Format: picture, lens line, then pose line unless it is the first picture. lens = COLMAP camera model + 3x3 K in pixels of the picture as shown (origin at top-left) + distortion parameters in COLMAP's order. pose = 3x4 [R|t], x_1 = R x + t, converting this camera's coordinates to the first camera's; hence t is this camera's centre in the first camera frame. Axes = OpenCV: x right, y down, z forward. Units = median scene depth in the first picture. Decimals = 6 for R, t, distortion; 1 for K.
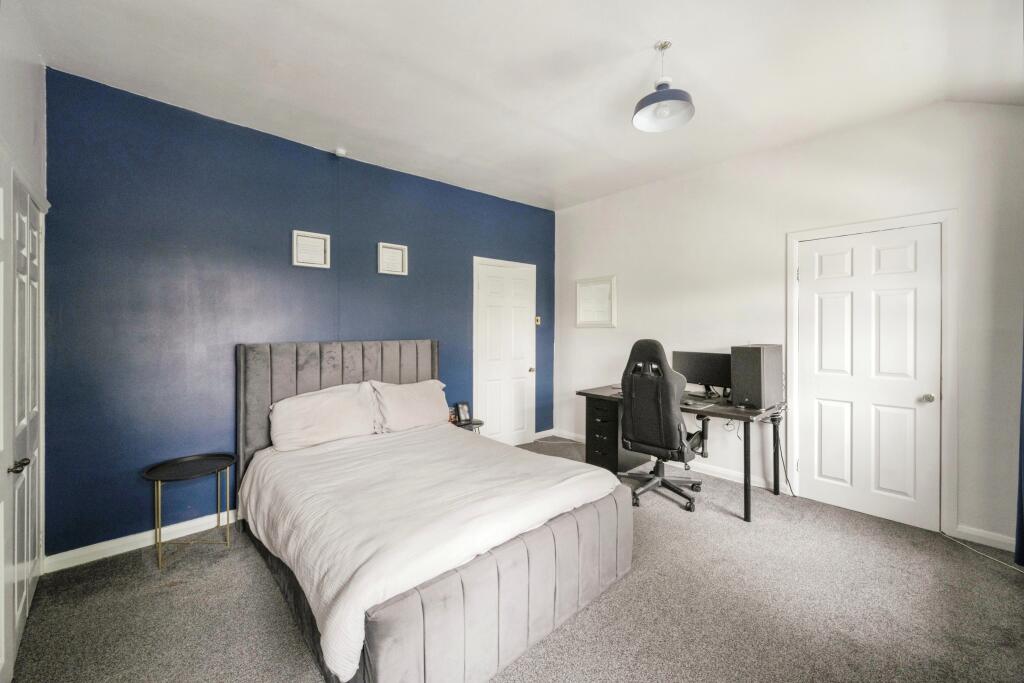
lens RADIAL K [[417.7, 0, 536.0], [0, 417.7, 336.7], [0, 0, 1]] dist [0.000365, 0.000343]
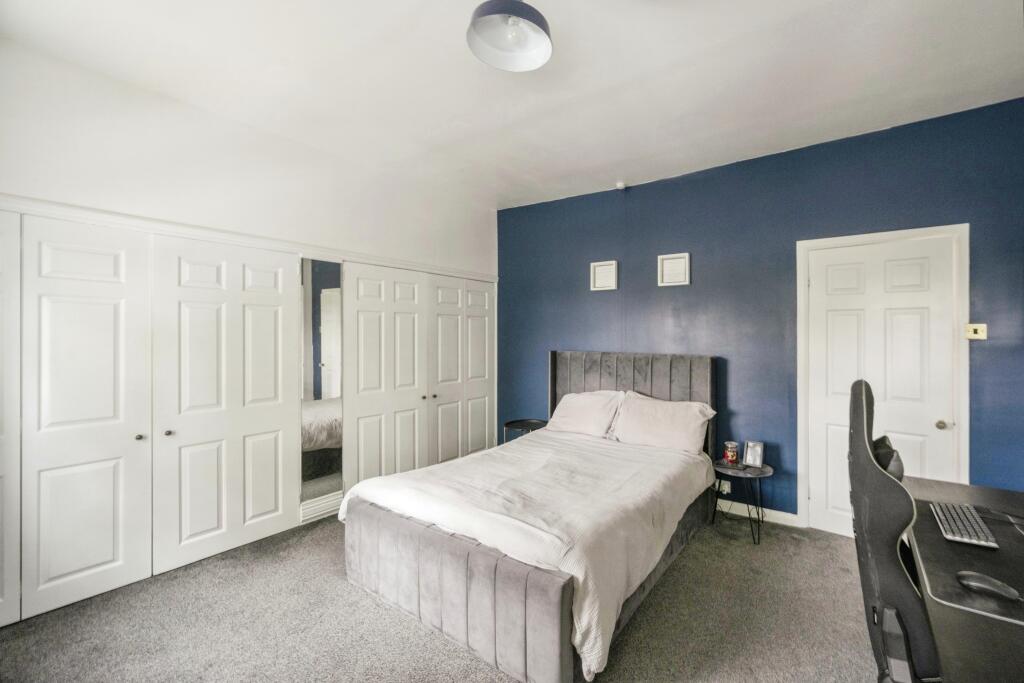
lens RADIAL K [[417.7, 0, 536.0], [0, 417.7, 336.7], [0, 0, 1]] dist [0.000365, 0.000343]
pose [[0.182239, 0.003021, -0.983250, 0.605584], [-0.029601, 0.999559, -0.002415, -0.022096], [0.982809, 0.029545, 0.182248, 0.573865]]
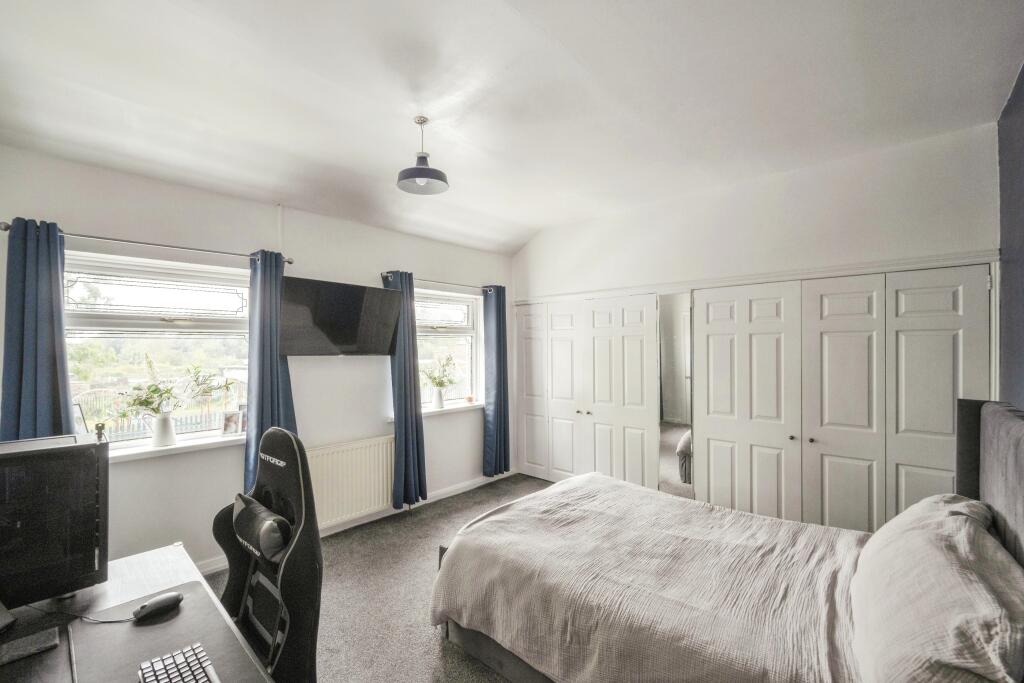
lens RADIAL K [[428.0, 0, 533.6], [0, 428.0, 353.3], [0, 0, 1]] dist [-0.000164, 0.000049]
pose [[-0.993024, 0.000066, -0.117911, 0.095092], [-0.004177, 0.999353, 0.035732, -0.066277], [0.117837, 0.035975, -0.992381, 1.344069]]
